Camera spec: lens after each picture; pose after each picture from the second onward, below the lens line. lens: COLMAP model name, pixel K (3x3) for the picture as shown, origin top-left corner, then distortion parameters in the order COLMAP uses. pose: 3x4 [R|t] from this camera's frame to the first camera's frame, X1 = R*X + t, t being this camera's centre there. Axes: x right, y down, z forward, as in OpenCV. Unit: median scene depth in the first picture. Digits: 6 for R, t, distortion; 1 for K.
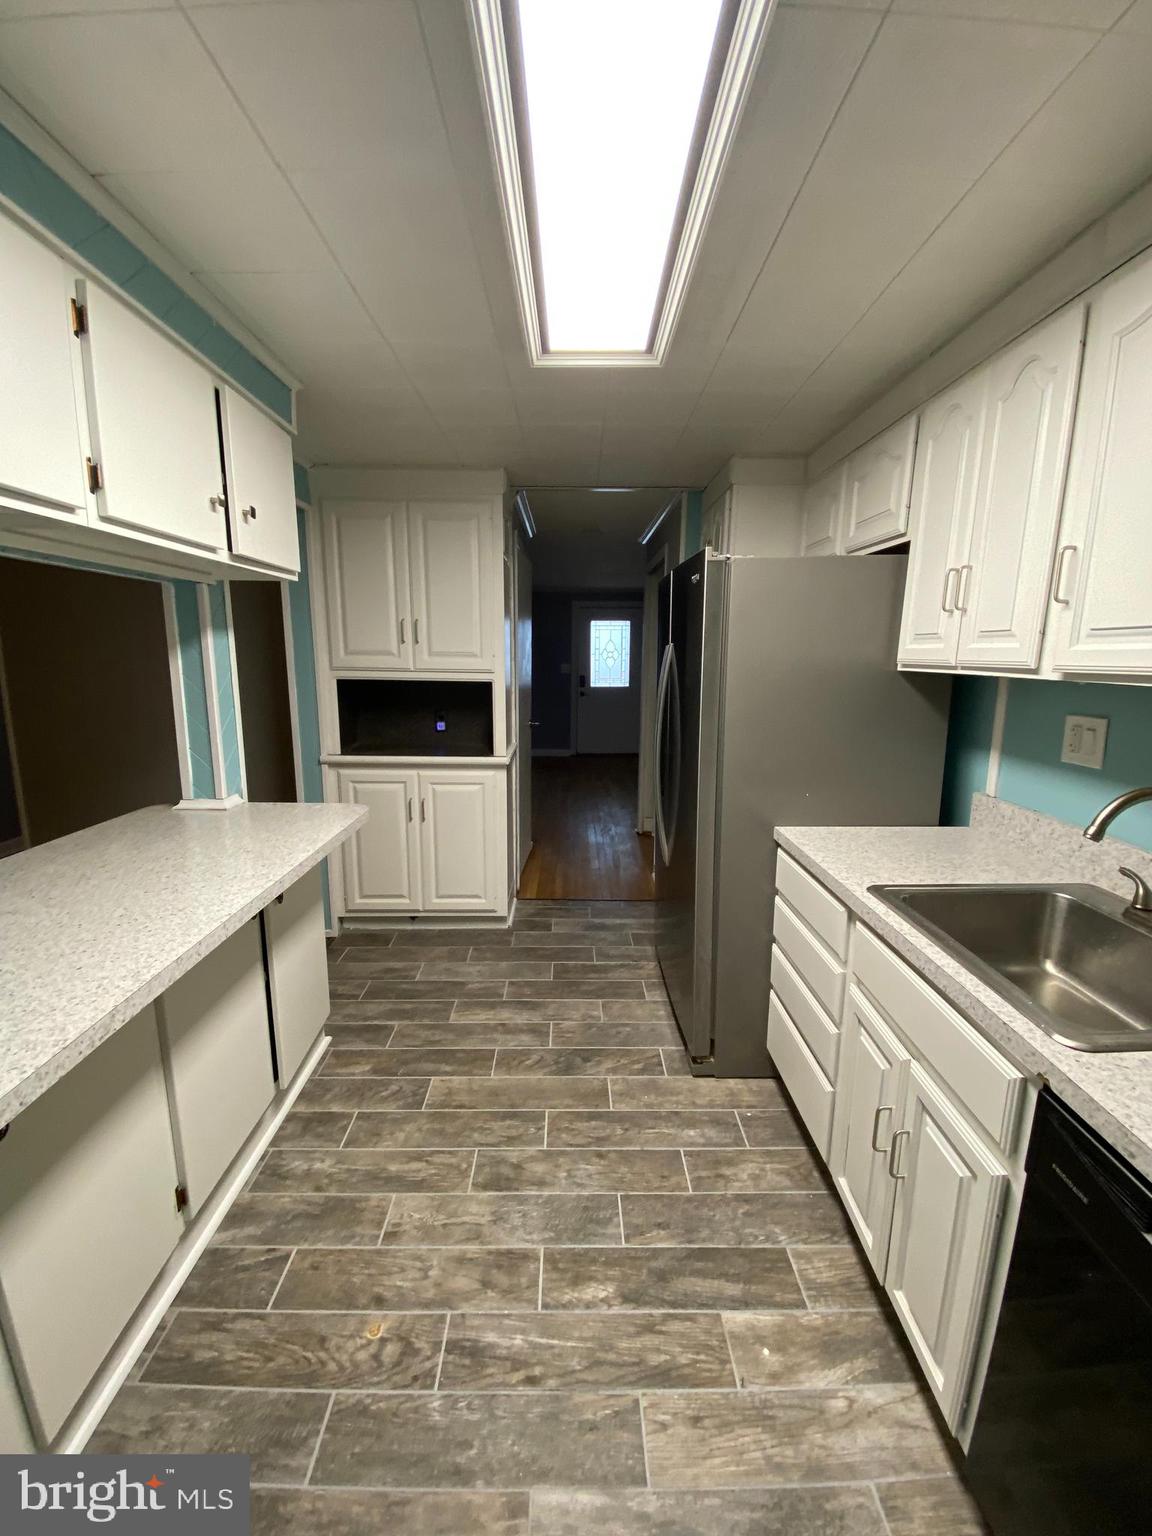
lens RADIAL K [[632.5, 0, 576.0], [0, 632.5, 768.0], [0, 0, 1]] dist [0.018055, -0.017351]
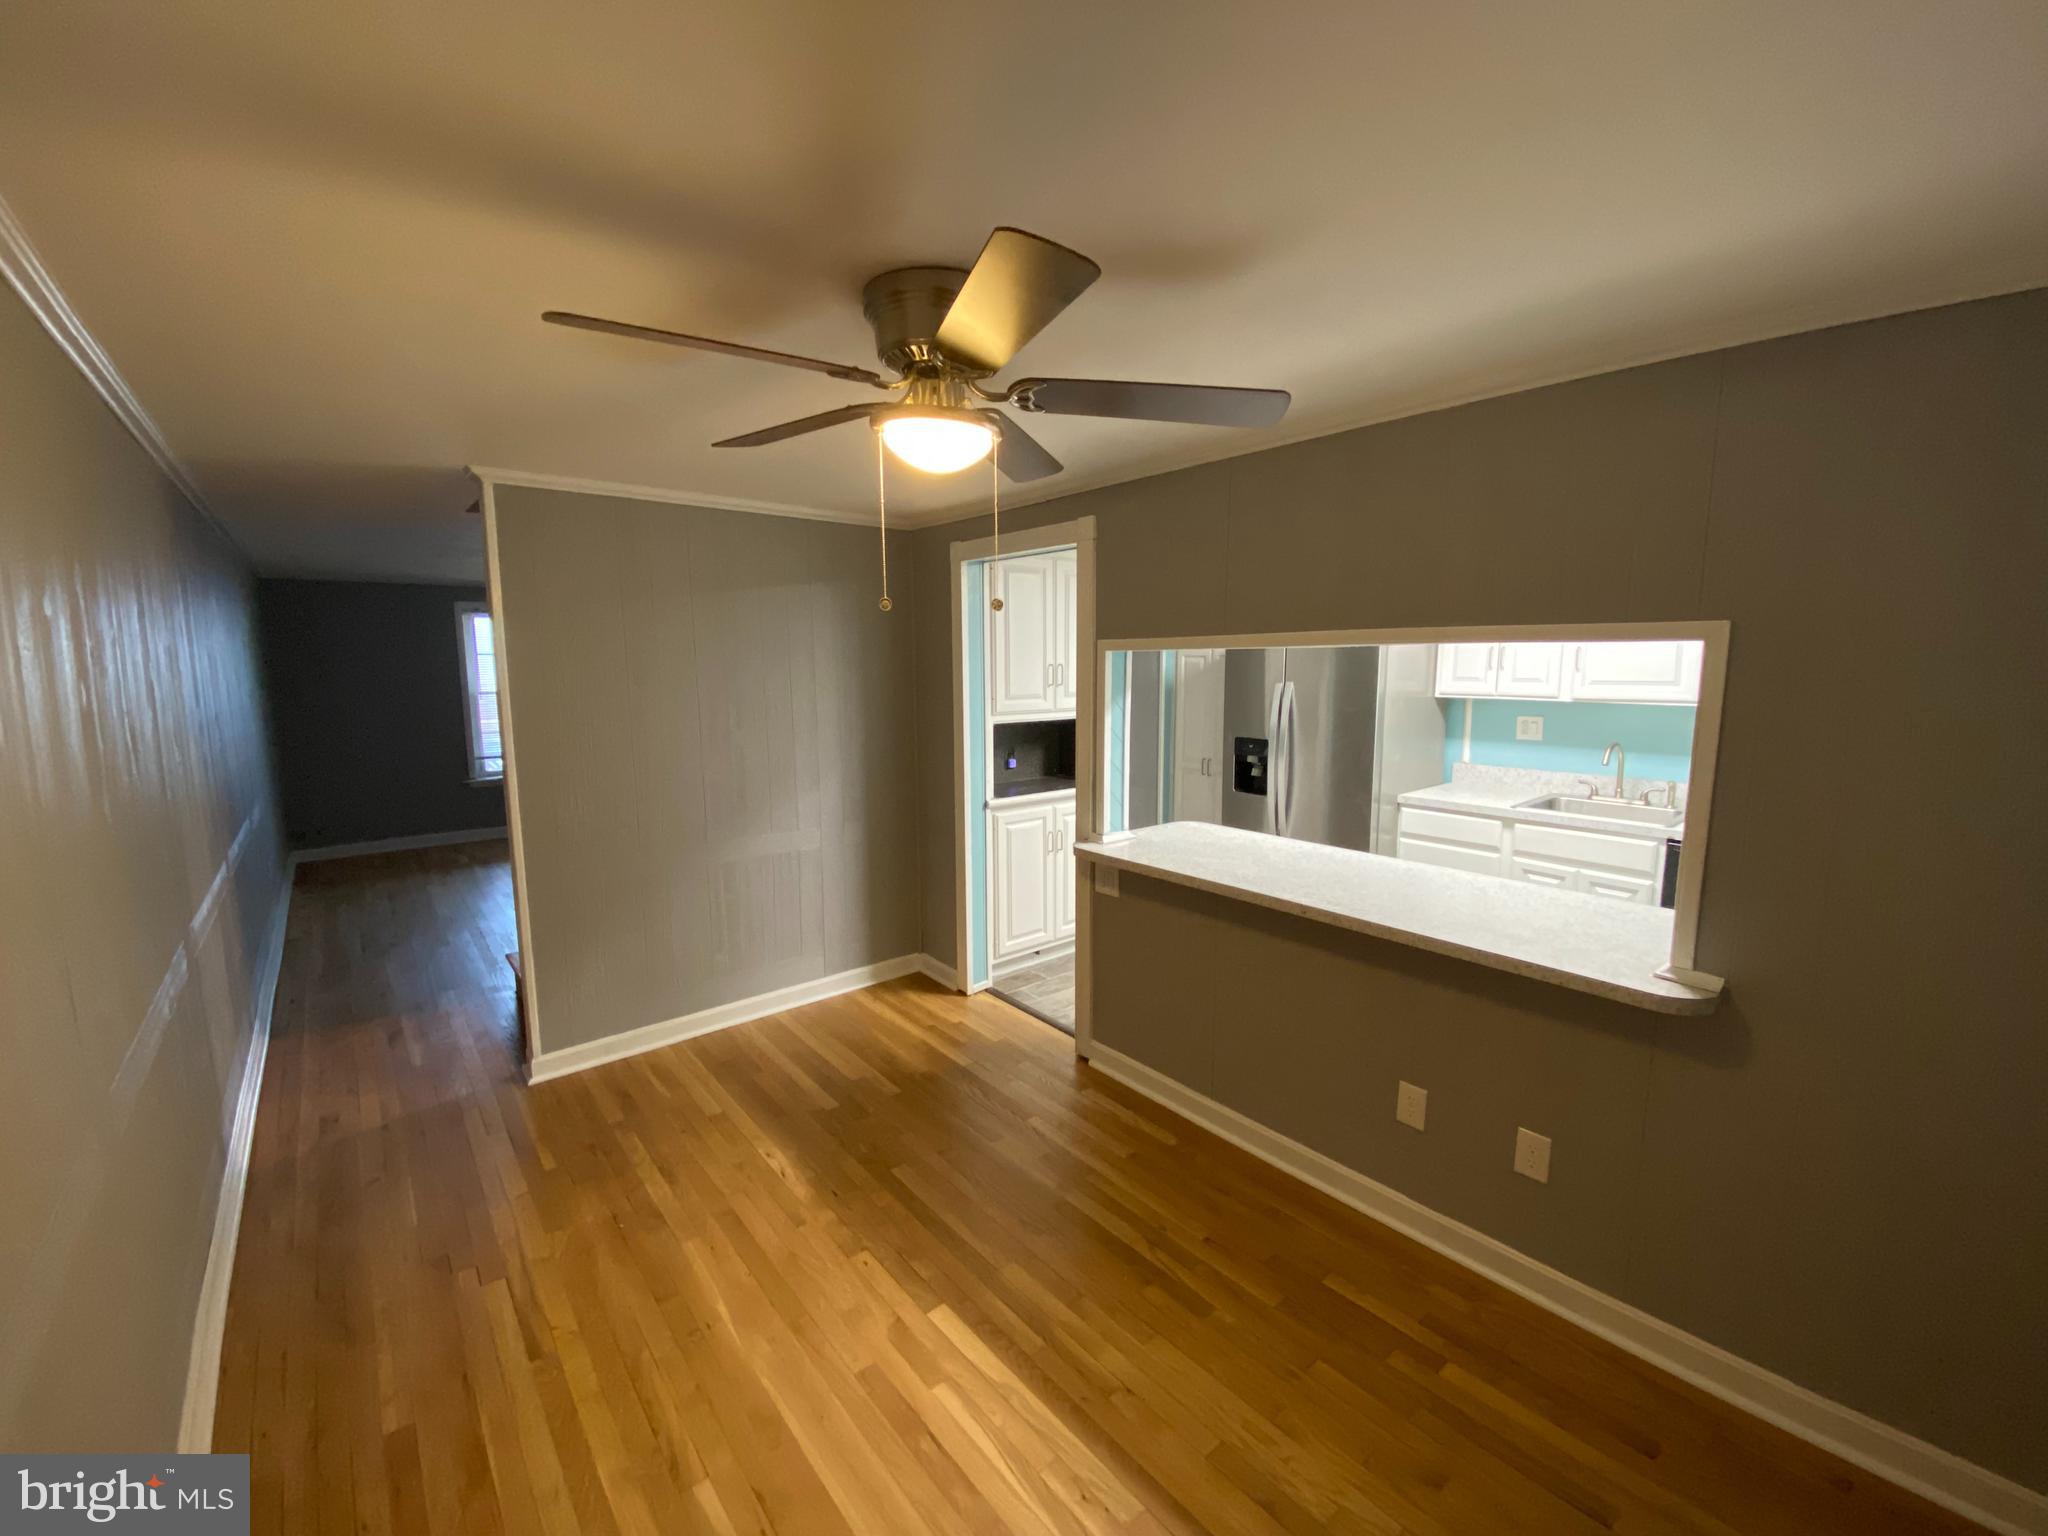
lens RADIAL K [[843.3, 0, 1024.0], [0, 843.3, 768.0], [0, 0, 1]] dist [0.018055, -0.017351]
pose [[0.779854, -0.093676, 0.618912, -1.224163], [0.126006, 0.991992, -0.008628, -0.053607], [-0.613147, 0.084715, 0.785413, -0.085864]]
